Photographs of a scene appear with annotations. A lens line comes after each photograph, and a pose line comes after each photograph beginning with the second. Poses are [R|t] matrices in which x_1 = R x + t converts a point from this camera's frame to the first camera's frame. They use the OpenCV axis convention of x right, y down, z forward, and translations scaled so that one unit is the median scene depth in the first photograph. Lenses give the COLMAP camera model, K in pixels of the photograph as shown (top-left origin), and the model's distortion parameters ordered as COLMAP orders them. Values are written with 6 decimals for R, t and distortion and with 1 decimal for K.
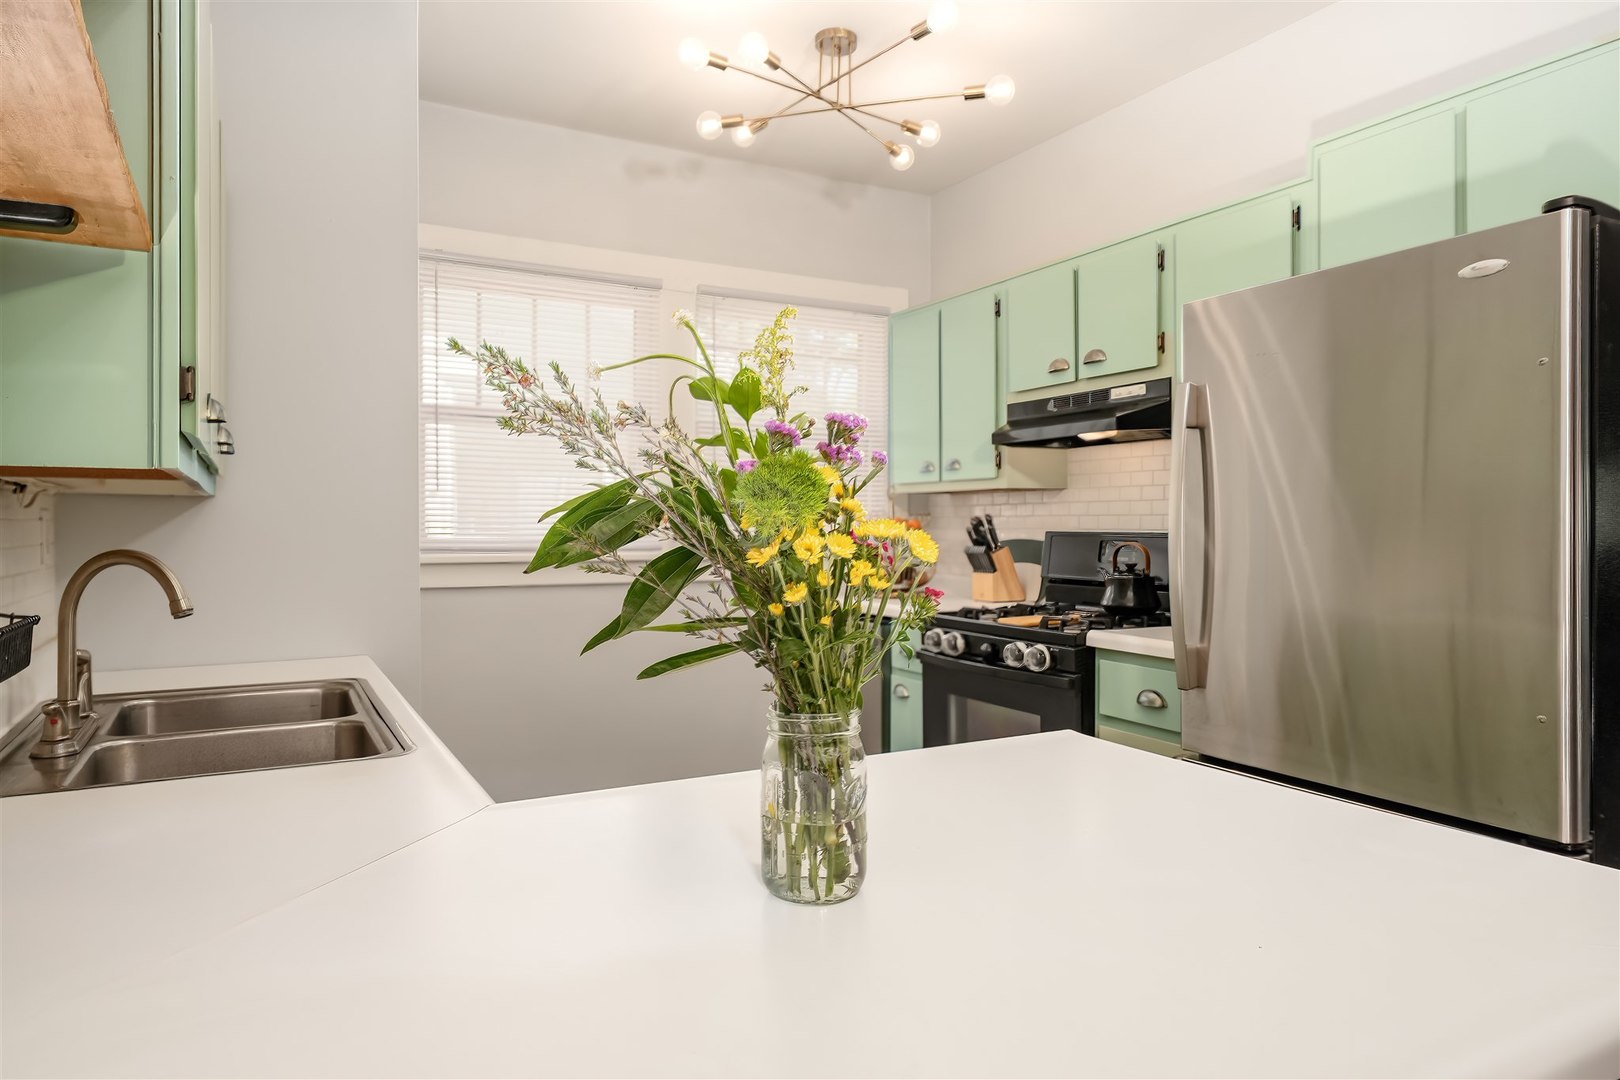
lens RADIAL K [[1024.8, 0, 810.0], [0, 1024.8, 540.0], [0, 0, 1]] dist [-0.005358, -0.001963]
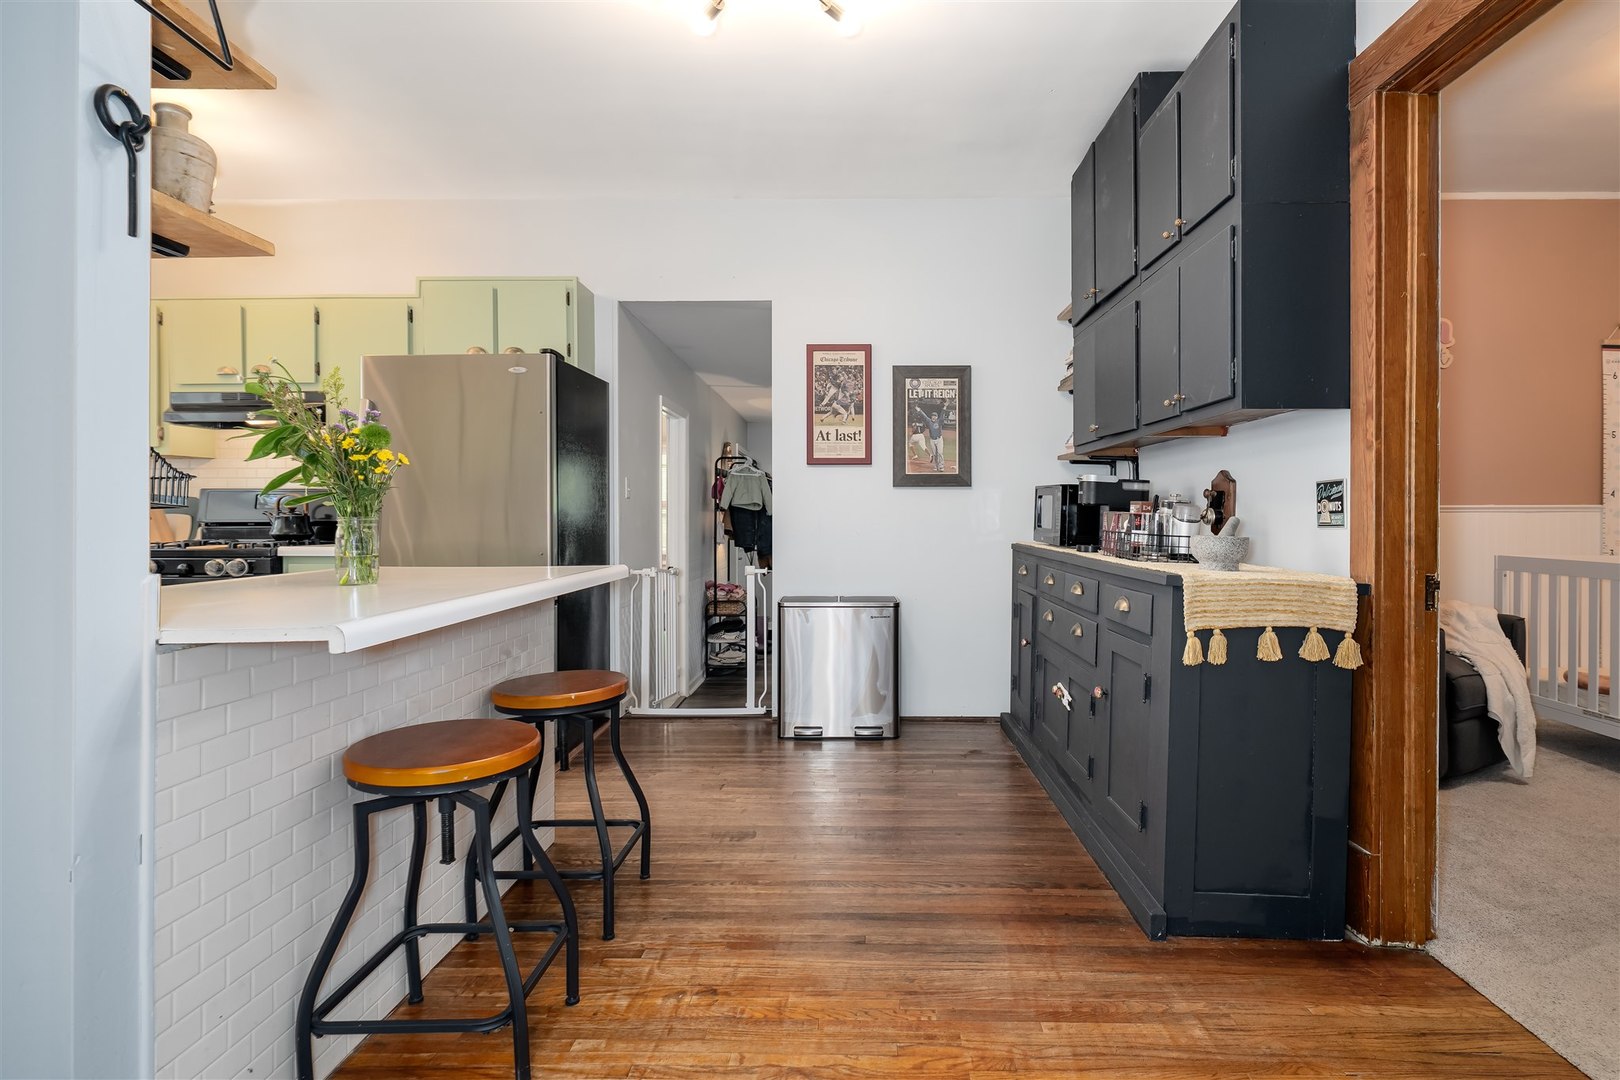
lens RADIAL K [[832.0, 0, 812.2], [0, 832.0, 525.7], [0, 0, 1]] dist [0.000413, -0.000561]
pose [[0.522037, -0.010266, 0.852861, -0.354084], [0.011223, 0.999924, 0.005166, 0.053851], [-0.852849, 0.006875, 0.522113, -0.332078]]
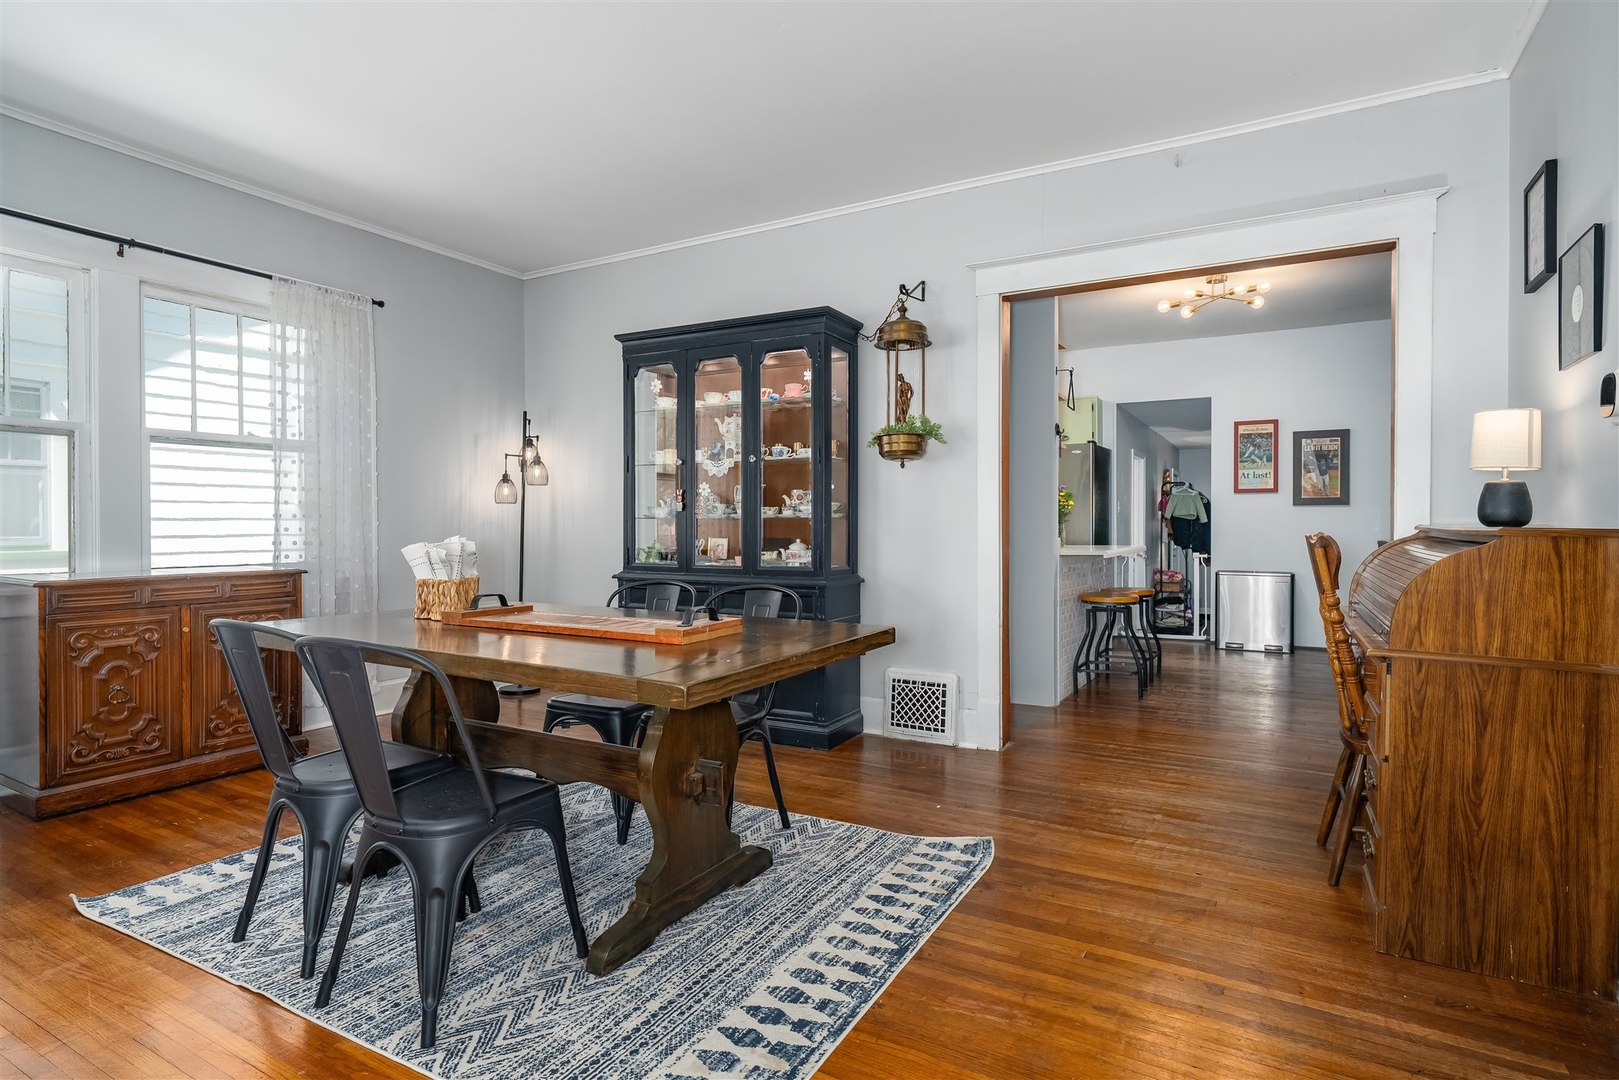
lens RADIAL K [[831.5, 0, 811.7], [0, 831.5, 525.7], [0, 0, 1]] dist [0.000413, -0.000561]
pose [[0.852608, -0.001878, 0.522548, -1.257353], [0.006231, 0.999959, -0.006573, 0.058099], [-0.522514, 0.008860, 0.852585, -0.881256]]
